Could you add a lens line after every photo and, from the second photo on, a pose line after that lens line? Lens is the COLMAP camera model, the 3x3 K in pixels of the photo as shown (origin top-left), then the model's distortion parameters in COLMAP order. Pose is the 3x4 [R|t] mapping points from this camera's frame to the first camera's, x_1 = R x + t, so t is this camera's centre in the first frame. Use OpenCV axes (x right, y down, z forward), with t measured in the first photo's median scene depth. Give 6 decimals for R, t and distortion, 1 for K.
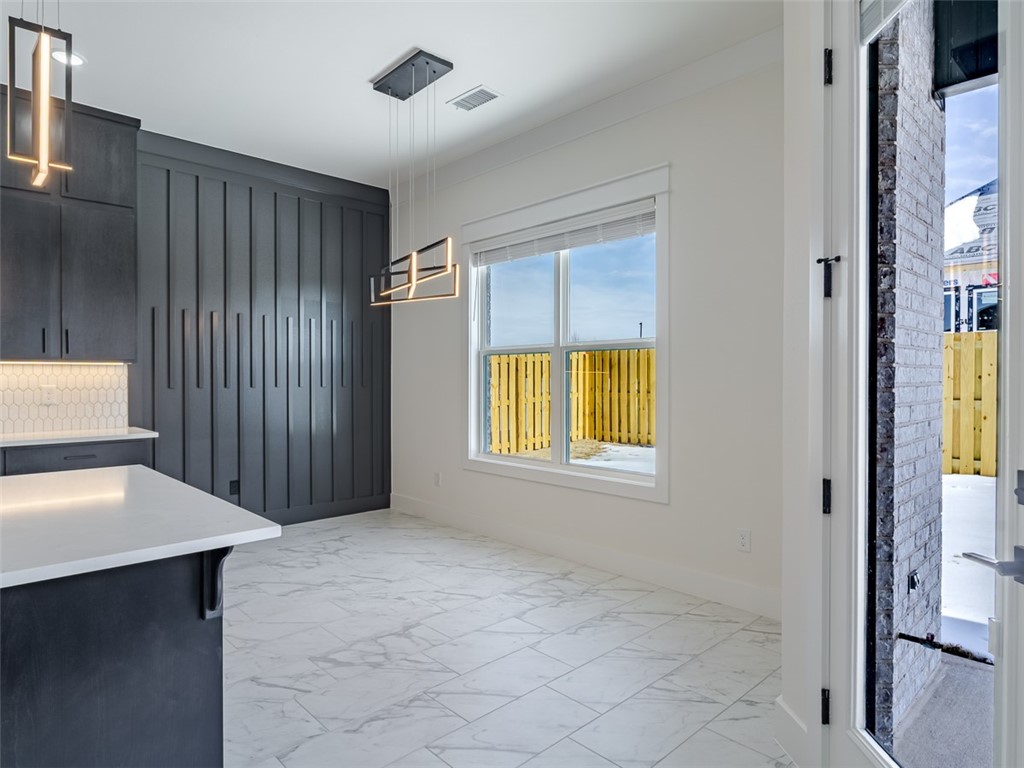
lens RADIAL K [[599.0, 0, 503.1], [0, 599.0, 382.4], [0, 0, 1]] dist [-0.003739, -0.000365]
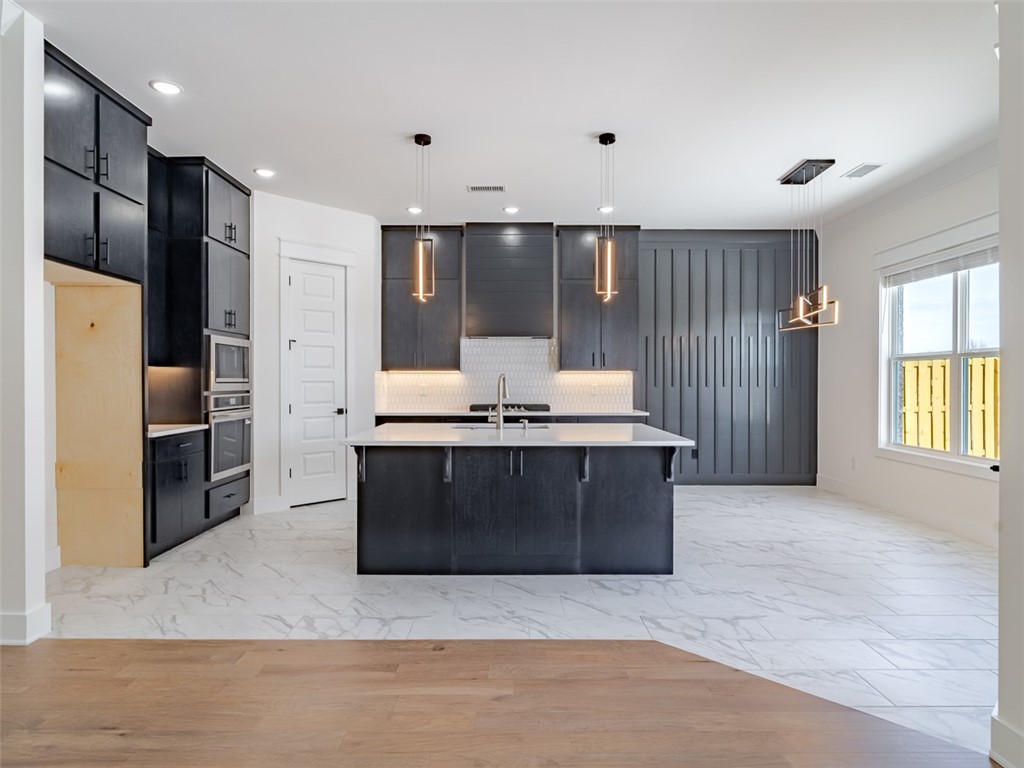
lens RADIAL K [[599.0, 0, 503.1], [0, 599.0, 382.4], [0, 0, 1]] dist [-0.003739, -0.000365]
pose [[0.723657, 0.003676, -0.690150, 0.262522], [-0.006740, 0.999976, -0.001741, 0.004223], [0.690127, 0.005911, 0.723664, -0.457403]]
